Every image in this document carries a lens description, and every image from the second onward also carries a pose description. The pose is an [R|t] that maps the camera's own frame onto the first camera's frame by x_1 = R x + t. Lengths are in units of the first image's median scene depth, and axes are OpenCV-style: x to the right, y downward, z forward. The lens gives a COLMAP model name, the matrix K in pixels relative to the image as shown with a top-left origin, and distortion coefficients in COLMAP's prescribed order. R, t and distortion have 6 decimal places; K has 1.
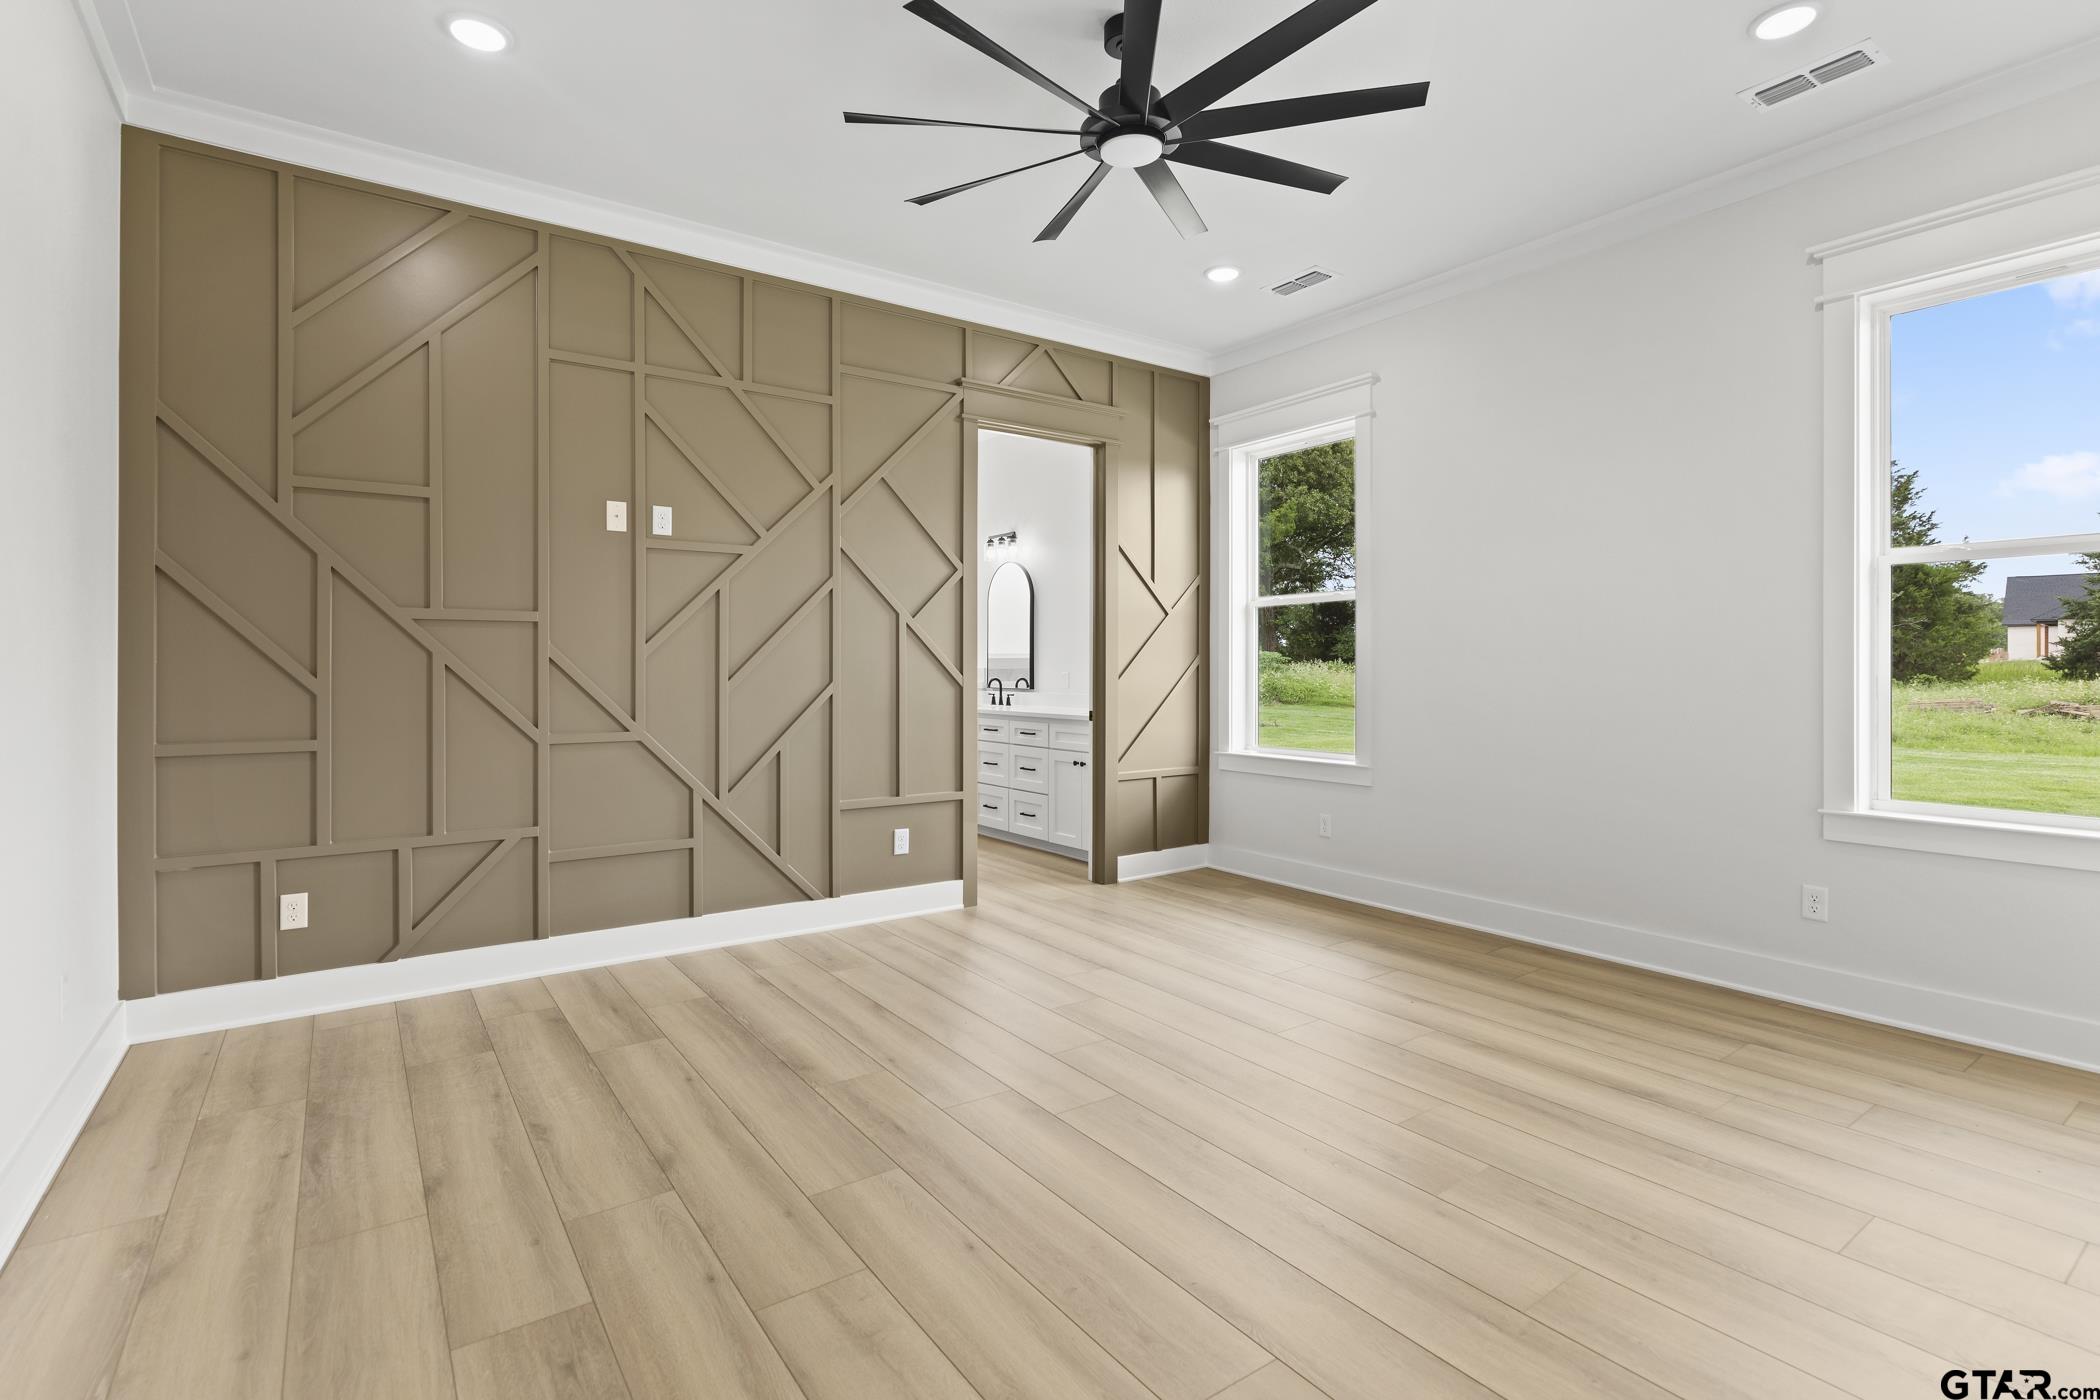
lens RADIAL K [[984.0, 0, 1043.5], [0, 984.0, 670.8], [0, 0, 1]] dist [-0.009181, 0.002335]
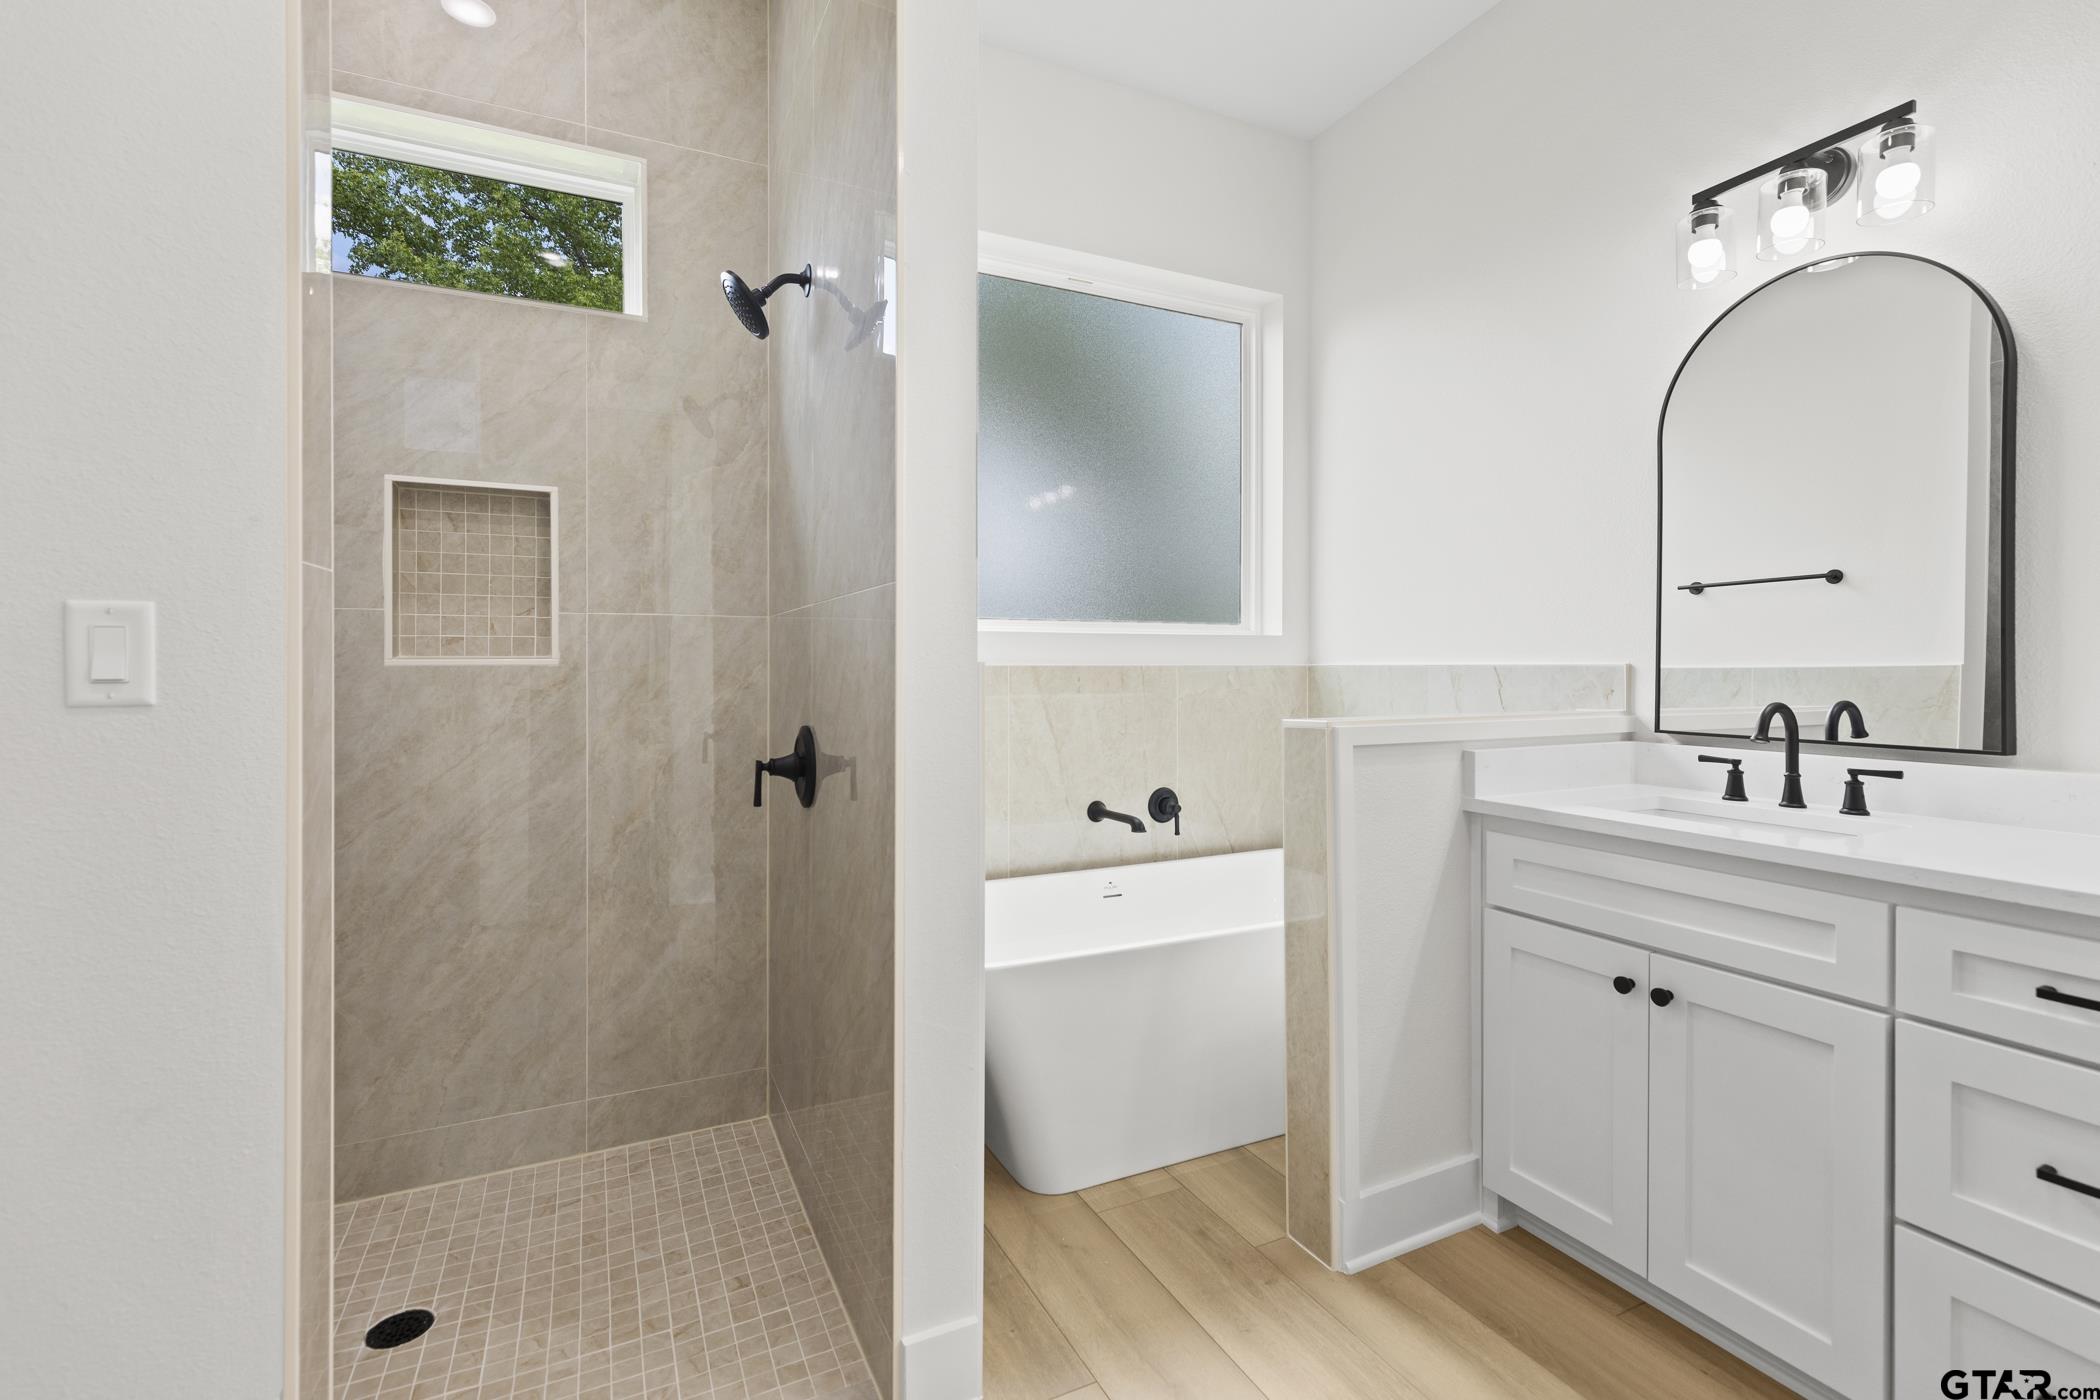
lens RADIAL K [[941.4, 0, 1020.3], [0, 941.4, 671.7], [0, 0, 1]] dist [0.002442, 0.000639]
pose [[0.986676, 0.001928, -0.162687, -0.205235], [-0.001927, 0.999998, 0.000169, -0.000307], [0.162687, 0.000147, 0.986678, 0.728514]]
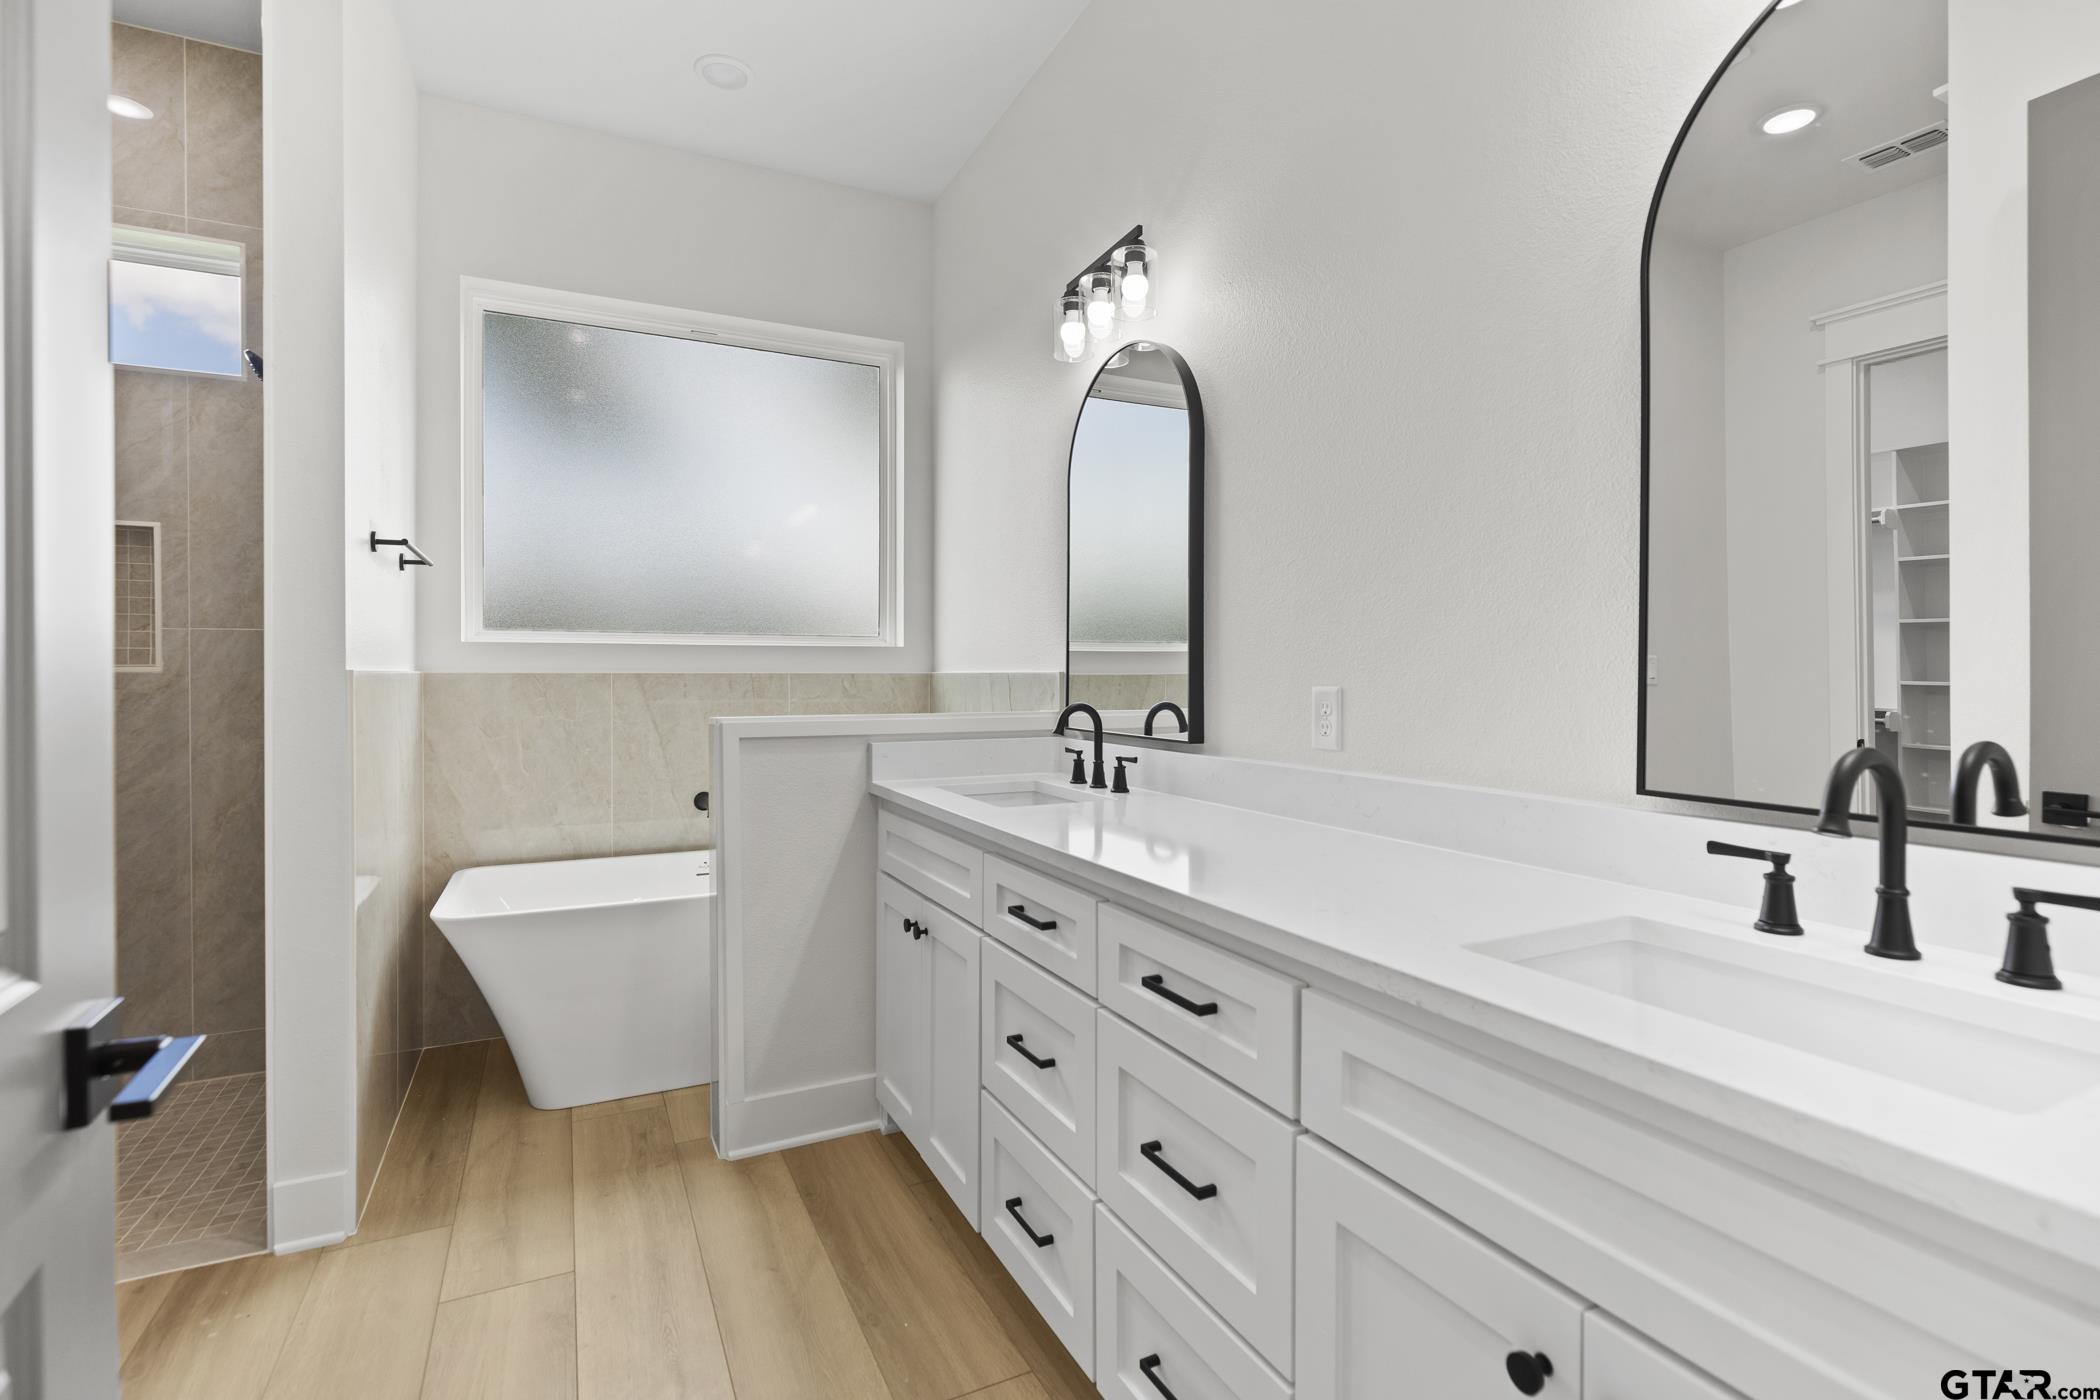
lens RADIAL K [[984.0, 0, 1048.8], [0, 984.0, 688.3], [0, 0, 1]] dist [-0.009181, 0.002335]
pose [[0.987407, 0.004301, -0.158140, -0.008826], [-0.002913, 0.999955, 0.009012, -0.000332], [0.158171, -0.008438, 0.987376, 0.687802]]
